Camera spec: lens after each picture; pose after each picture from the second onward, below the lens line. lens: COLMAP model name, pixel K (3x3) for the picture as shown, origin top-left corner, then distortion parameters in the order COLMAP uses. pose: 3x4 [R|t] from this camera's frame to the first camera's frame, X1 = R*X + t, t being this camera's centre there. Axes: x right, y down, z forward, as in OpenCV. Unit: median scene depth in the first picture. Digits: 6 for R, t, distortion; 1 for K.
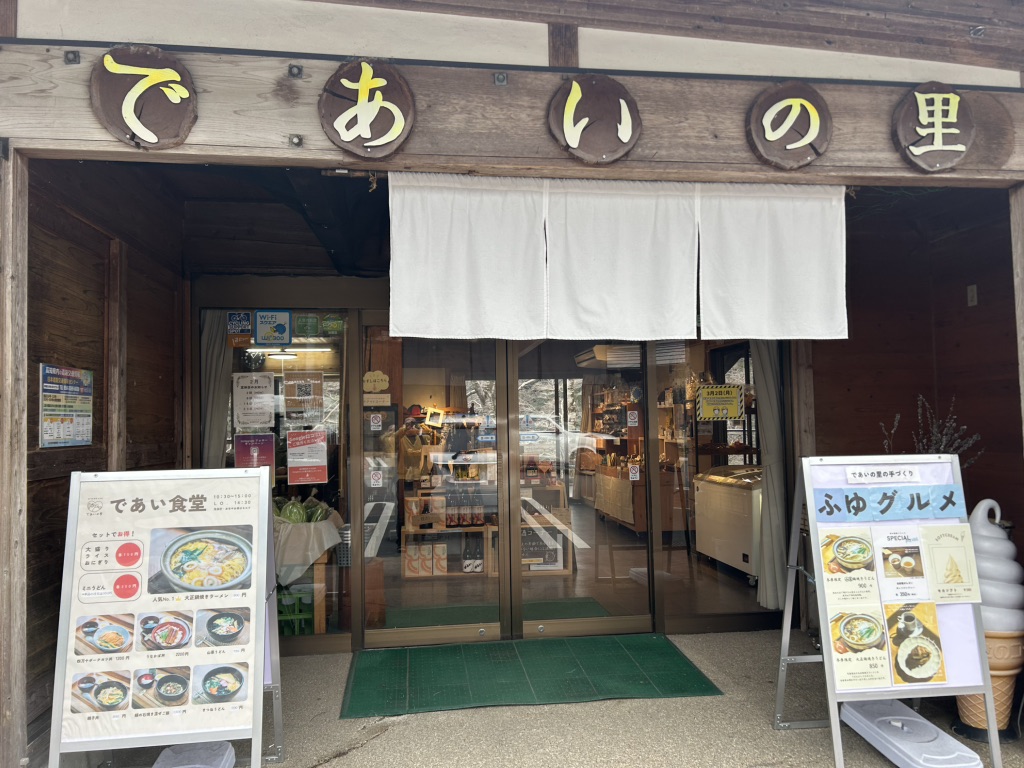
lens RADIAL K [[769.7, 0, 512.0], [0, 769.7, 384.0], [0, 0, 1]] dist [0.059529, -0.069572]
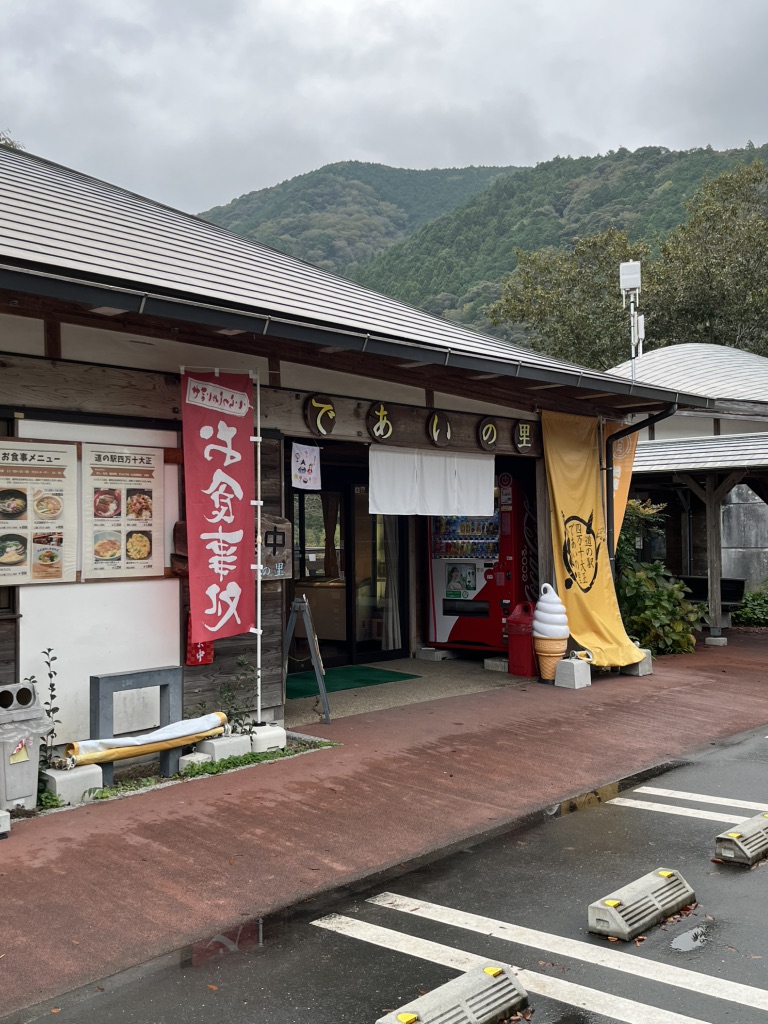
lens RADIAL K [[1056.4, 0, 384.0], [0, 1056.4, 512.0], [0, 0, 1]] dist [0.000974, 0.004875]
pose [[0.771419, 0.023753, 0.635884, -2.237931], [-0.034329, 0.999401, 0.004314, -0.076355], [-0.635401, -0.025157, 0.771772, -1.577311]]
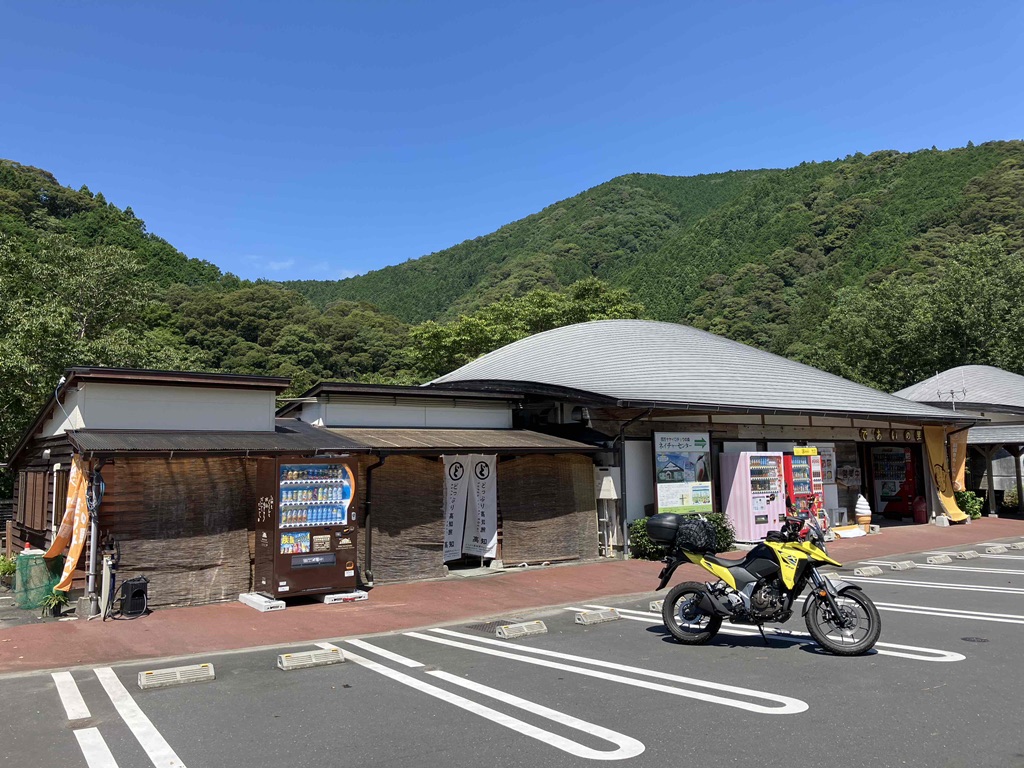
lens RADIAL K [[833.8, 0, 490.8], [0, 833.8, 369.6], [0, 0, 1]] dist [-0.000260, -0.000636]
pose [[0.883308, 0.059183, 0.465041, -7.205791], [-0.024861, 0.996517, -0.079598, -0.234622], [-0.468133, 0.058749, 0.881703, -4.386370]]
